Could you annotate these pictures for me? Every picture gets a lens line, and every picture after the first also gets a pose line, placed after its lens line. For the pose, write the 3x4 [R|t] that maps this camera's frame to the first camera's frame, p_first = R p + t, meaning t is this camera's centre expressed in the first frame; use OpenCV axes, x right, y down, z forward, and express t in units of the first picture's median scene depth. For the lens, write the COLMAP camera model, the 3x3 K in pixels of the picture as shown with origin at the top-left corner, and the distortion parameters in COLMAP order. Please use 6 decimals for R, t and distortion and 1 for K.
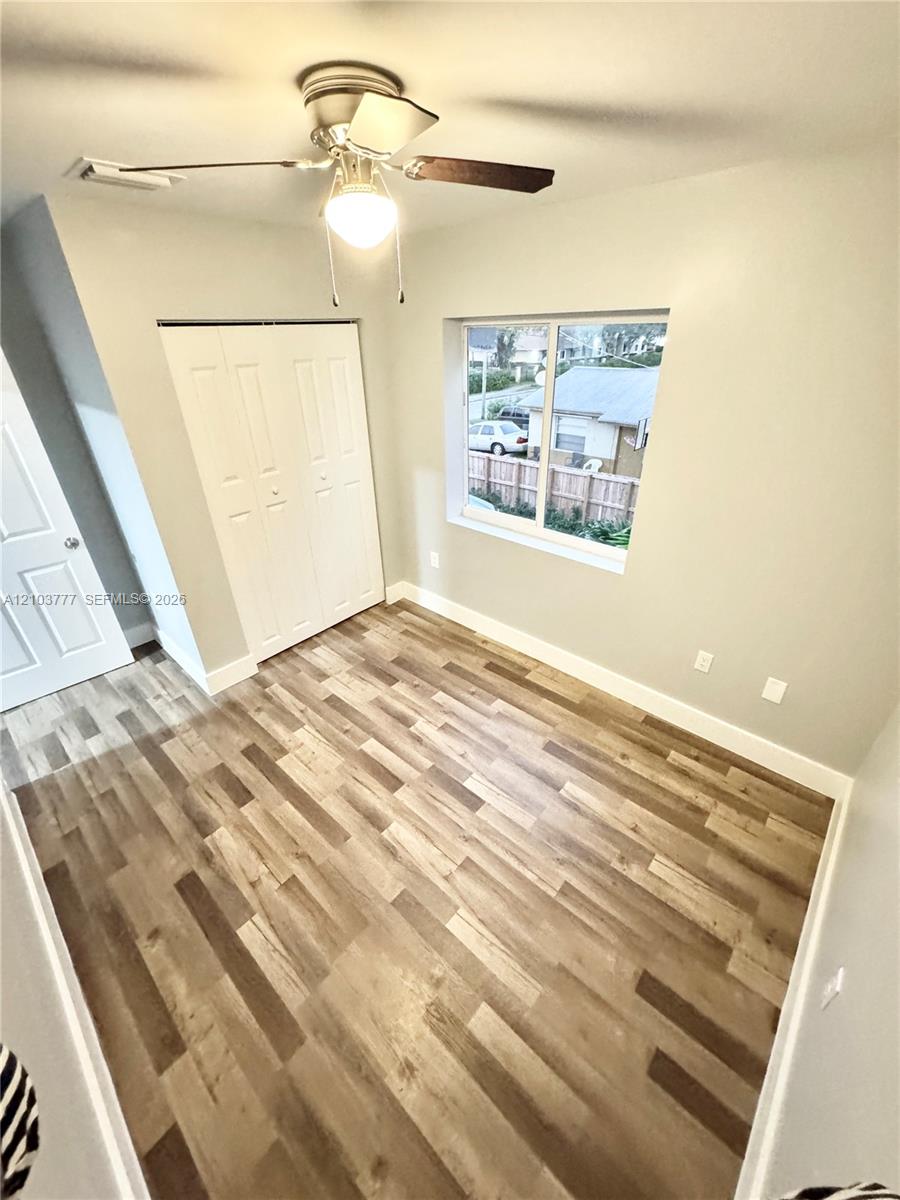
lens RADIAL K [[480.3, 0, 450.0], [0, 480.3, 600.0], [0, 0, 1]] dist [0.001380, 0.000534]
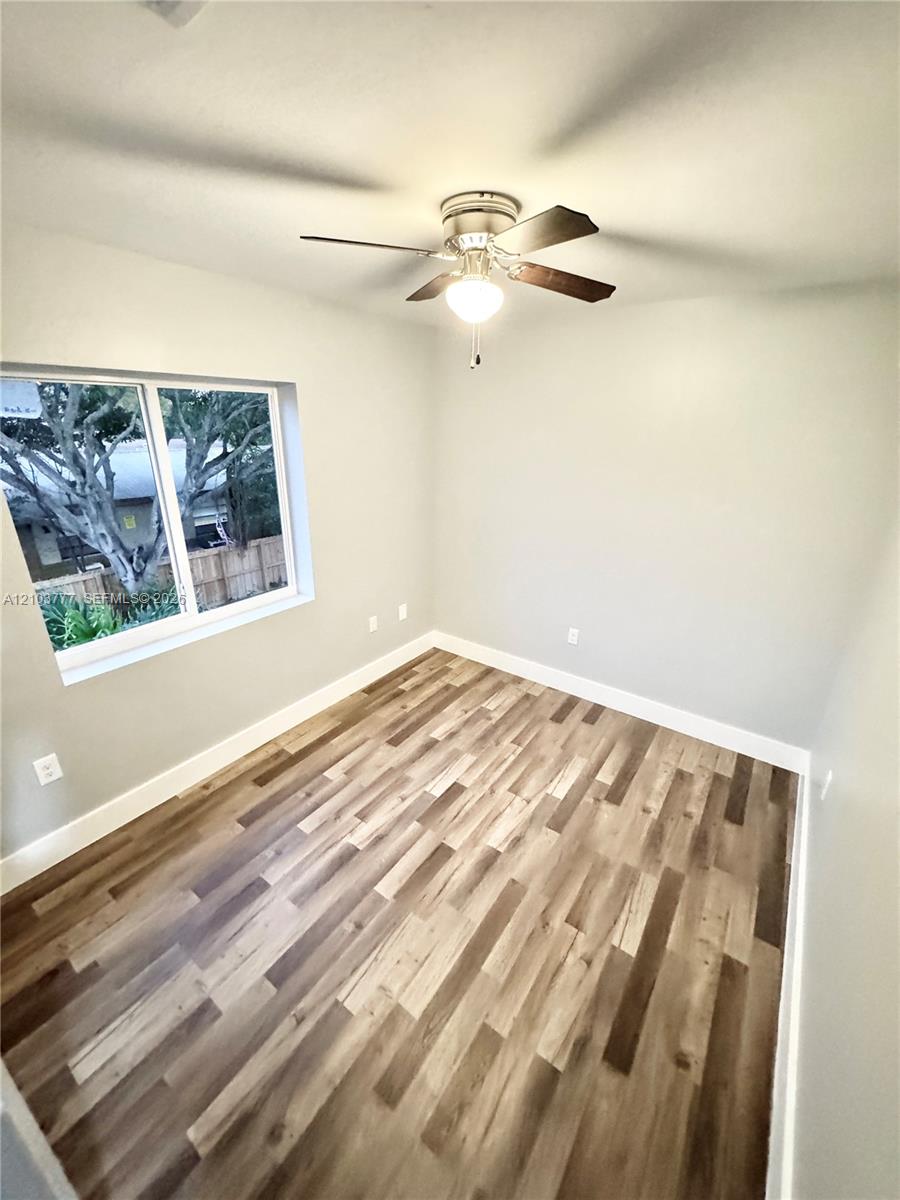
lens RADIAL K [[480.3, 0, 450.0], [0, 480.3, 600.0], [0, 0, 1]] dist [0.001380, 0.000534]
pose [[-0.115149, -0.338529, 0.933884, -0.857133], [0.474684, 0.807097, 0.351099, -0.343882], [-0.872592, 0.483728, 0.067757, 0.722965]]
